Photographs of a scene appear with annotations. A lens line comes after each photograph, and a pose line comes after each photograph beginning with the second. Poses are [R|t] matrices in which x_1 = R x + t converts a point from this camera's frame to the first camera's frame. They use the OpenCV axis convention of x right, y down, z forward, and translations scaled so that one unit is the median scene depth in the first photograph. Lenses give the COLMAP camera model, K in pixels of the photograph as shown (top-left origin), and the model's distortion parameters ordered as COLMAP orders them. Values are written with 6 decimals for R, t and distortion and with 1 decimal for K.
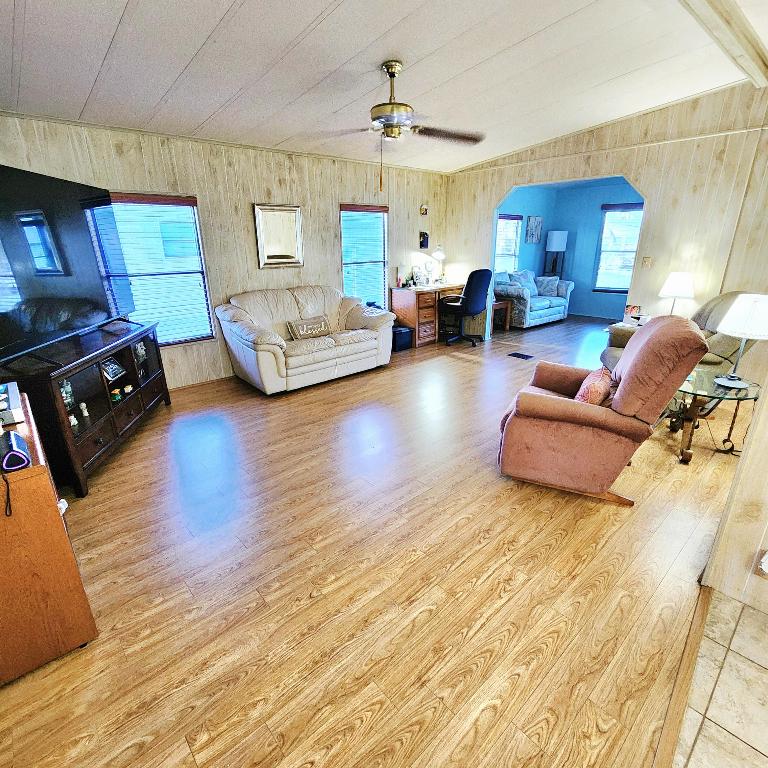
lens RADIAL K [[415.5, 0, 384.0], [0, 415.5, 384.0], [0, 0, 1]] dist [0.002160, -0.001261]
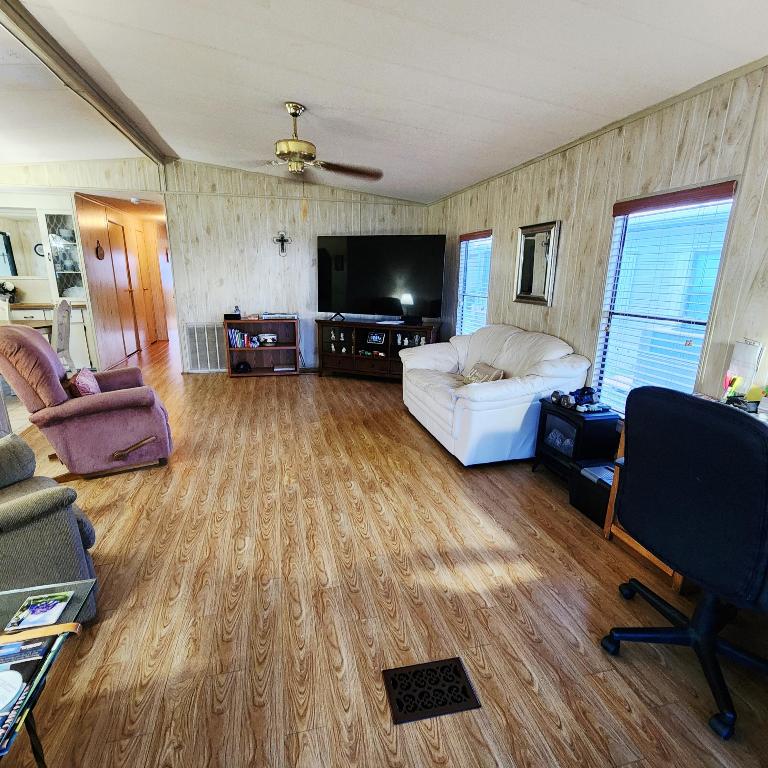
lens RADIAL K [[428.2, 0, 385.3], [0, 428.2, 386.5], [0, 0, 1]] dist [-0.000978, -0.000131]
pose [[-0.463838, 0.226436, -0.856493, 0.554065], [-0.302359, 0.868274, 0.393294, -0.348542], [0.832726, 0.441393, -0.334274, 1.023193]]
